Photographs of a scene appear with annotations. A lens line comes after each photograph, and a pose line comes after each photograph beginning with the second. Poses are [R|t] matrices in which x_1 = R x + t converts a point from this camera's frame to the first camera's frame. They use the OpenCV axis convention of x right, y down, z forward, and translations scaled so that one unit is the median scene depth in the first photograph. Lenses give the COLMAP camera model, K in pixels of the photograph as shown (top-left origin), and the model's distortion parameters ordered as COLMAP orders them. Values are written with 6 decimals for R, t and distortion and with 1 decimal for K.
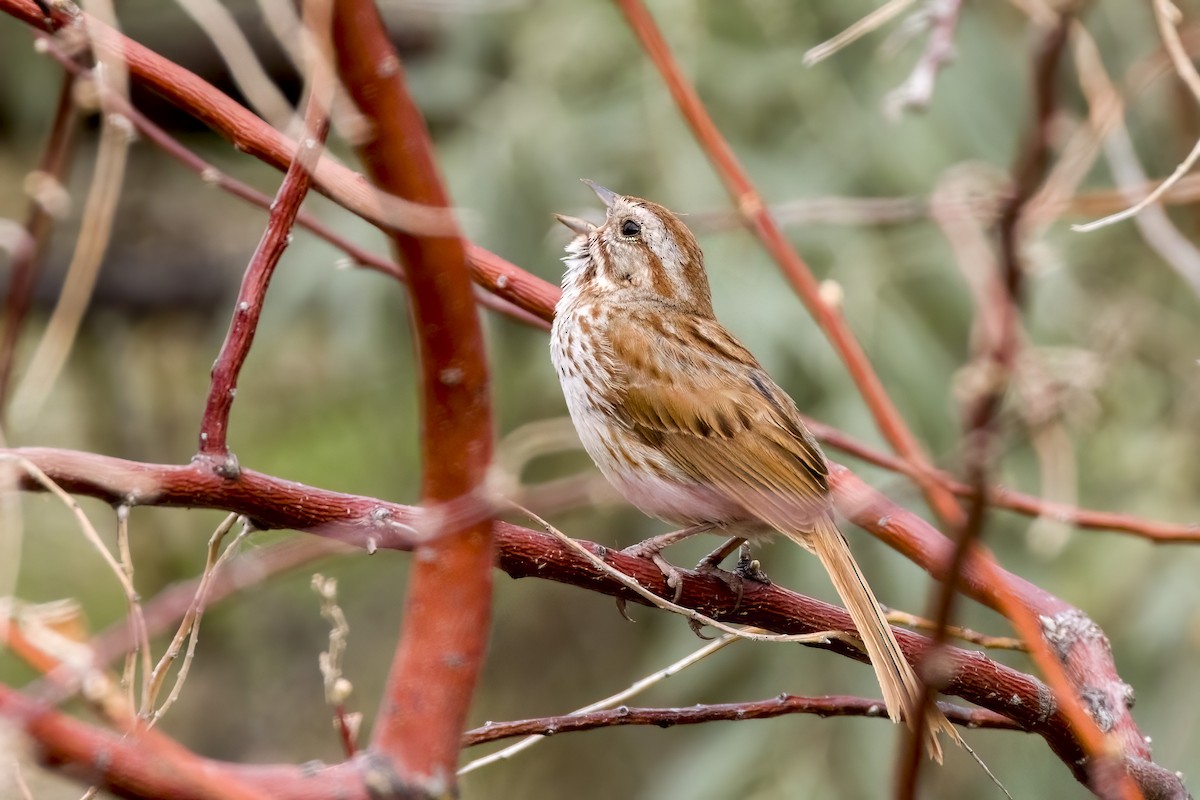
lens RADIAL K [[562.8, 0, 599.3], [0, 562.8, 402.2], [0, 0, 1]] dist [0.002604, -0.002595]
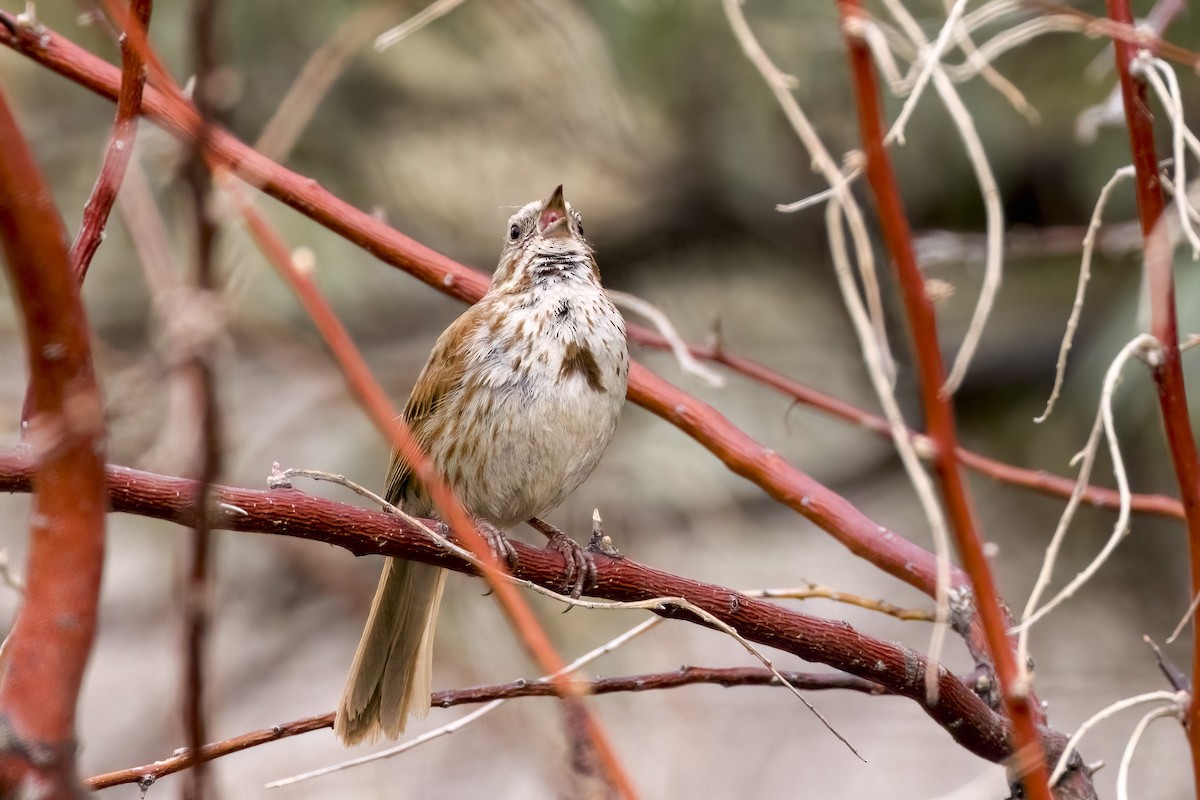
lens RADIAL K [[535.7, 0, 600.0], [0, 535.7, 397.6], [0, 0, 1]] dist [-0.001815, 0.000953]
pose [[0.999832, -0.018083, -0.002898, 0.302119], [0.018088, 0.999835, 0.001729, 0.022421], [0.002866, -0.001781, 0.999994, 0.000215]]
